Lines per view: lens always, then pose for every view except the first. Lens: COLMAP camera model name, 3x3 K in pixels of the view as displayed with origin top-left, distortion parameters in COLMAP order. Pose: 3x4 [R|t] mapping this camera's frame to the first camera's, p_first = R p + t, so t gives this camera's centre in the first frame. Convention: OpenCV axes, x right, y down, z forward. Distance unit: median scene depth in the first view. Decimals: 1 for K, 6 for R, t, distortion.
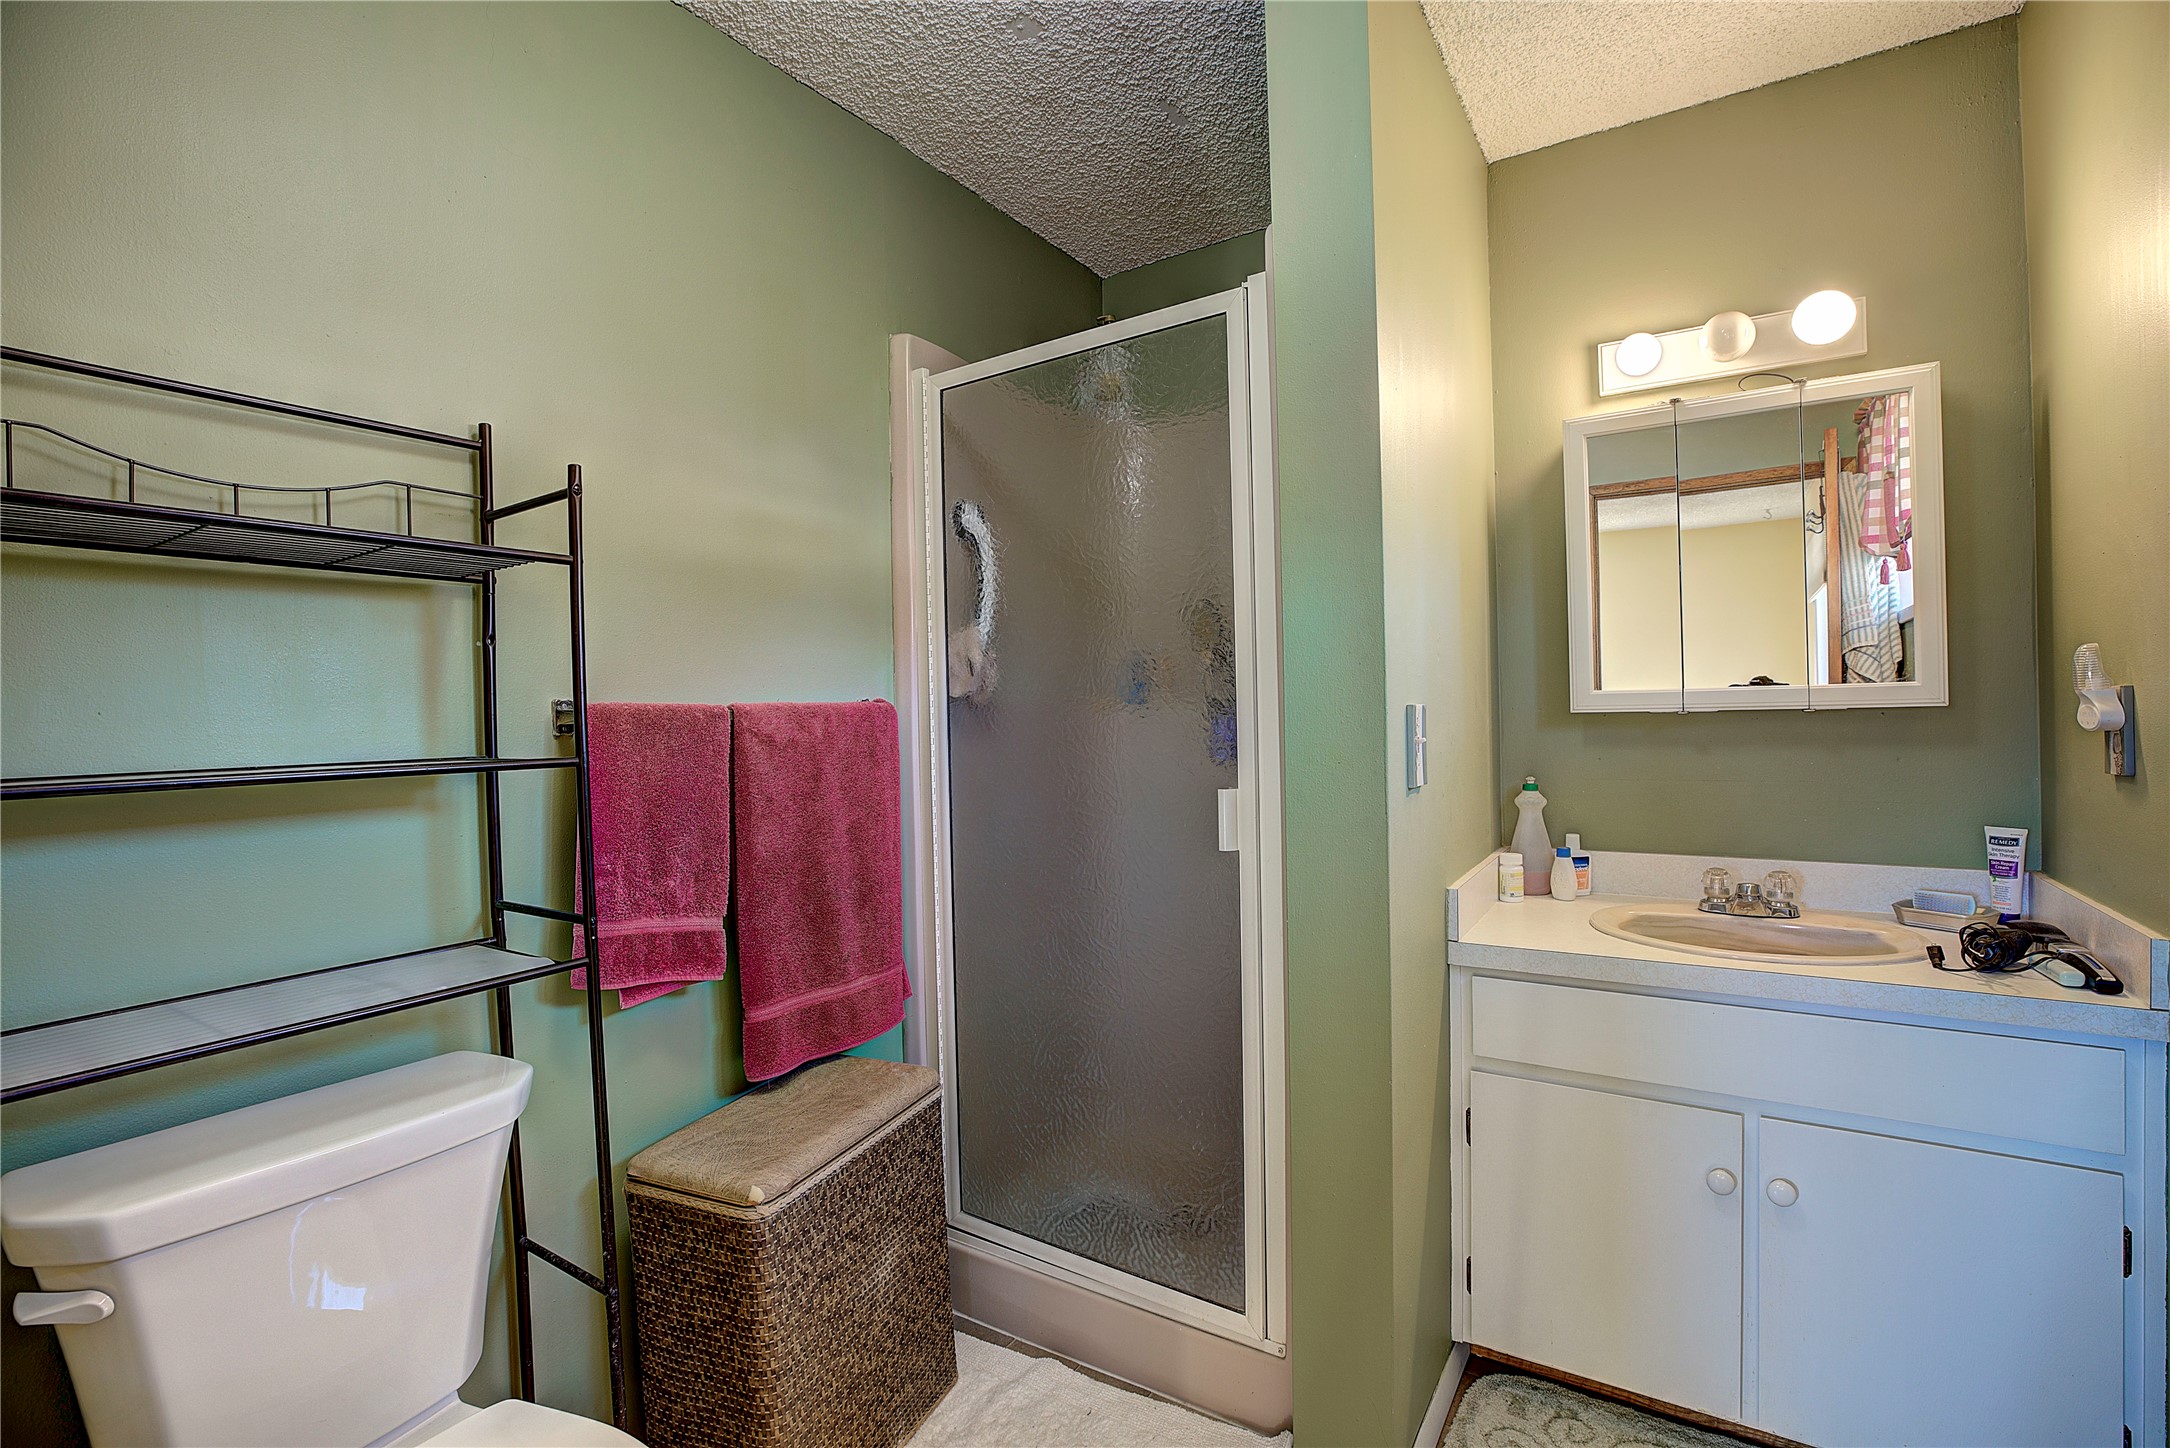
lens RADIAL K [[984.7, 0, 1079.4], [0, 984.7, 720.3], [0, 0, 1]] dist [-0.045261, 0.012817]
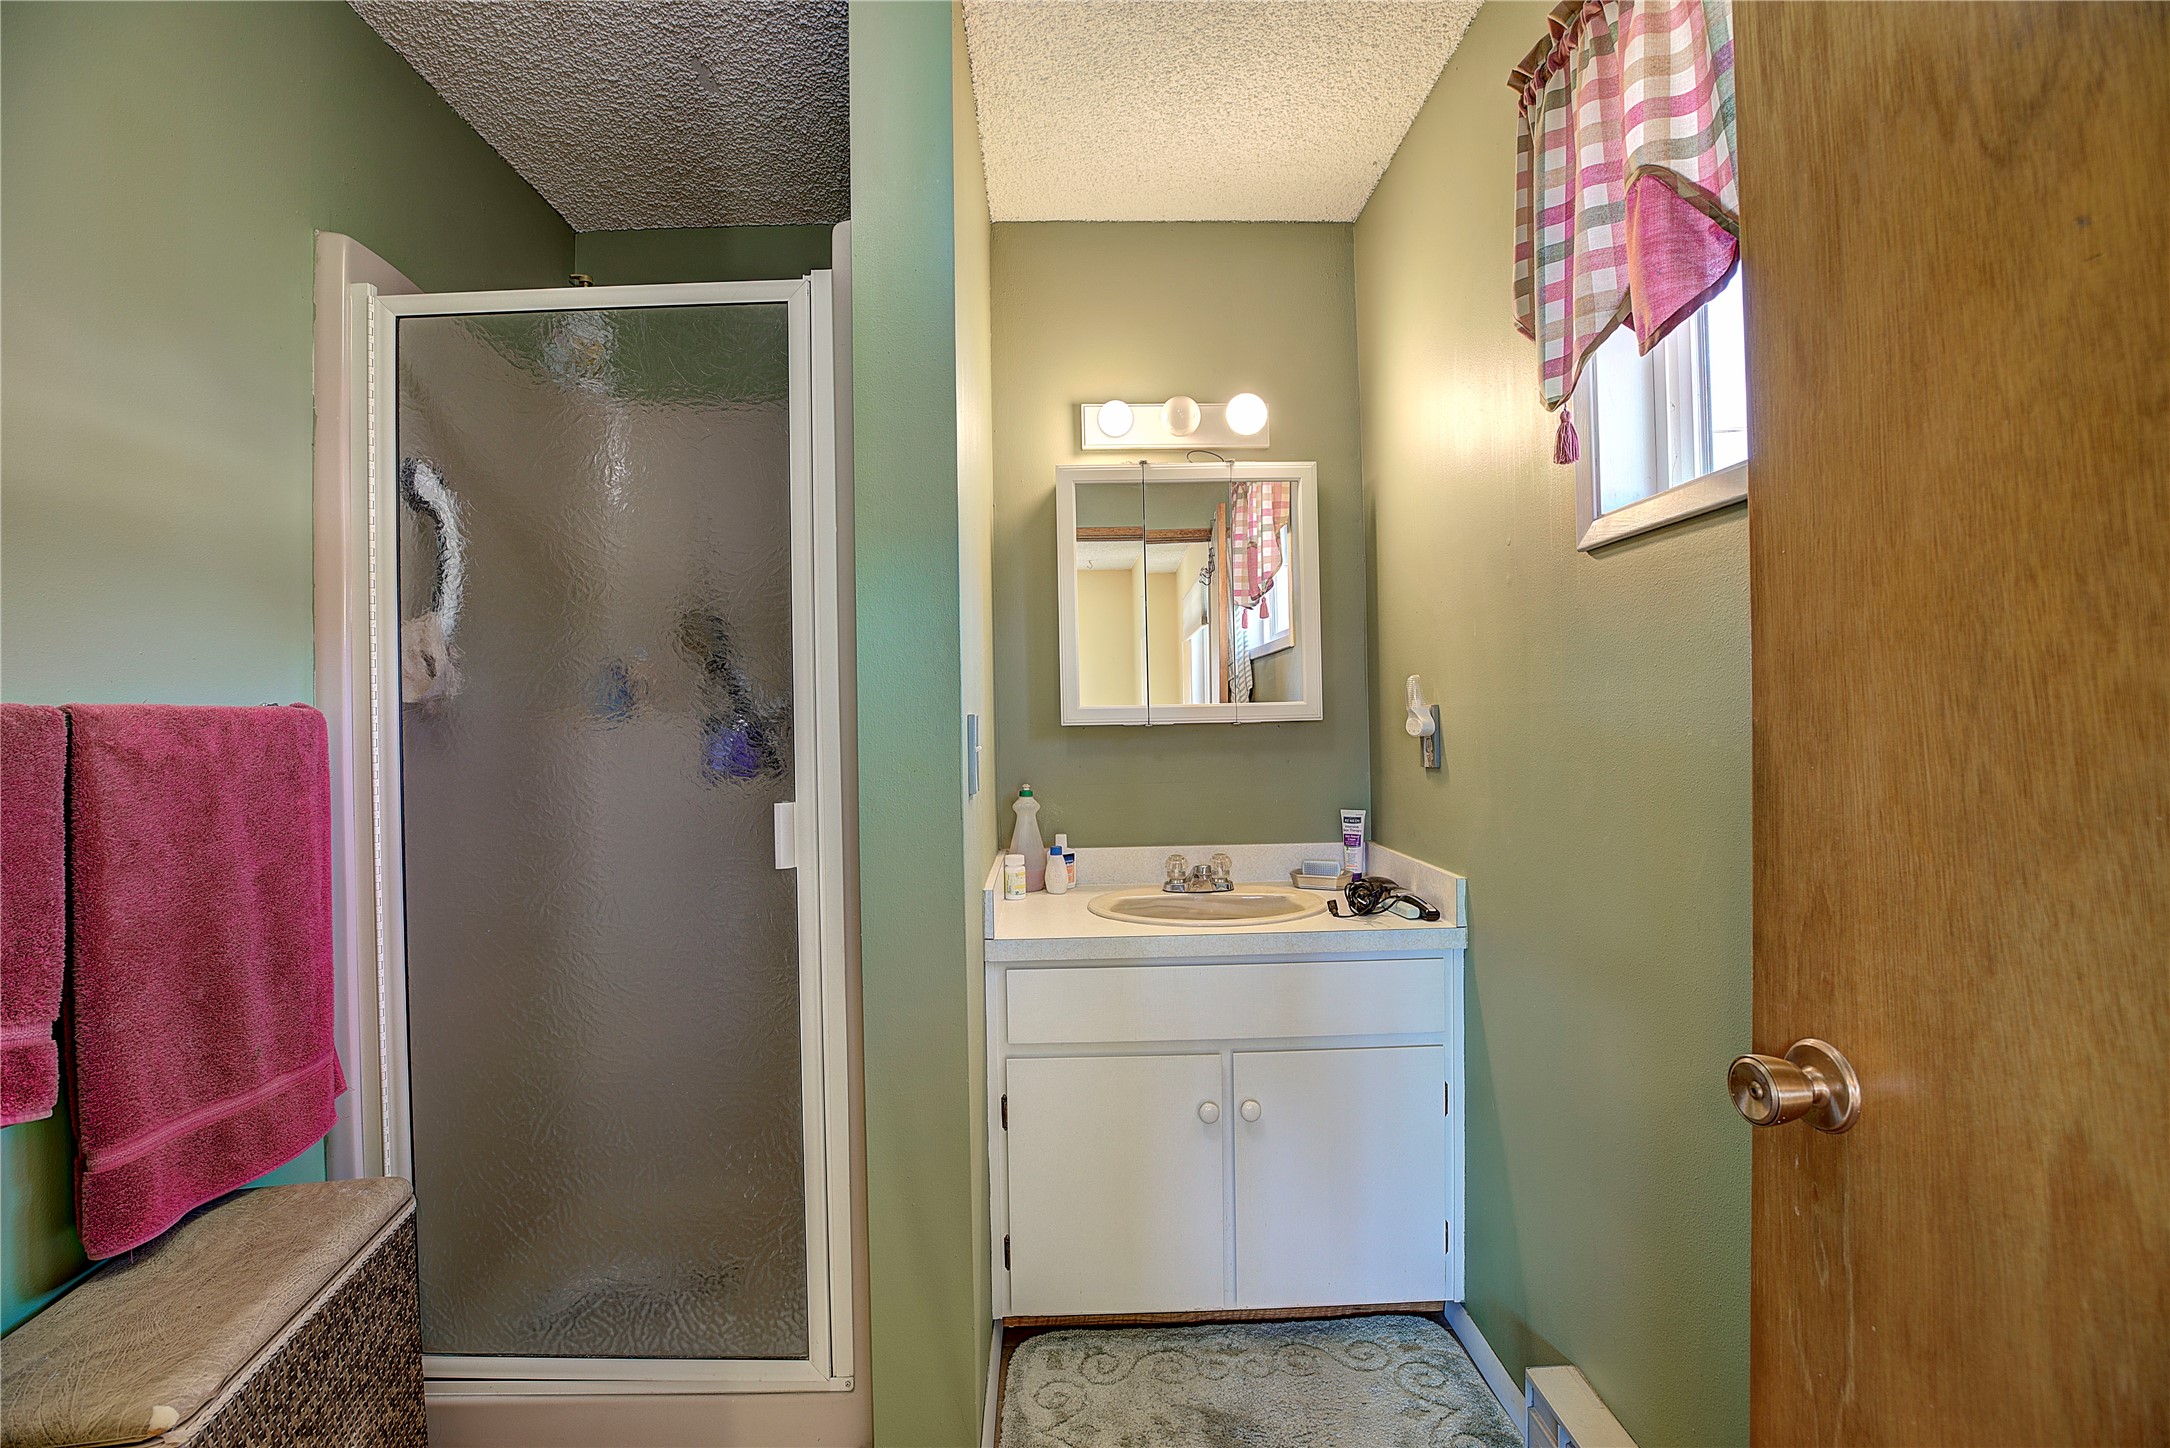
lens RADIAL K [[984.7, 0, 1075.3], [0, 984.7, 720.7], [0, 0, 1]] dist [-0.045261, 0.012817]
pose [[0.828220, 0.006541, 0.560365, -0.140014], [0.005512, 0.999788, -0.019818, 0.010819], [-0.560377, 0.019502, 0.828008, 0.060850]]
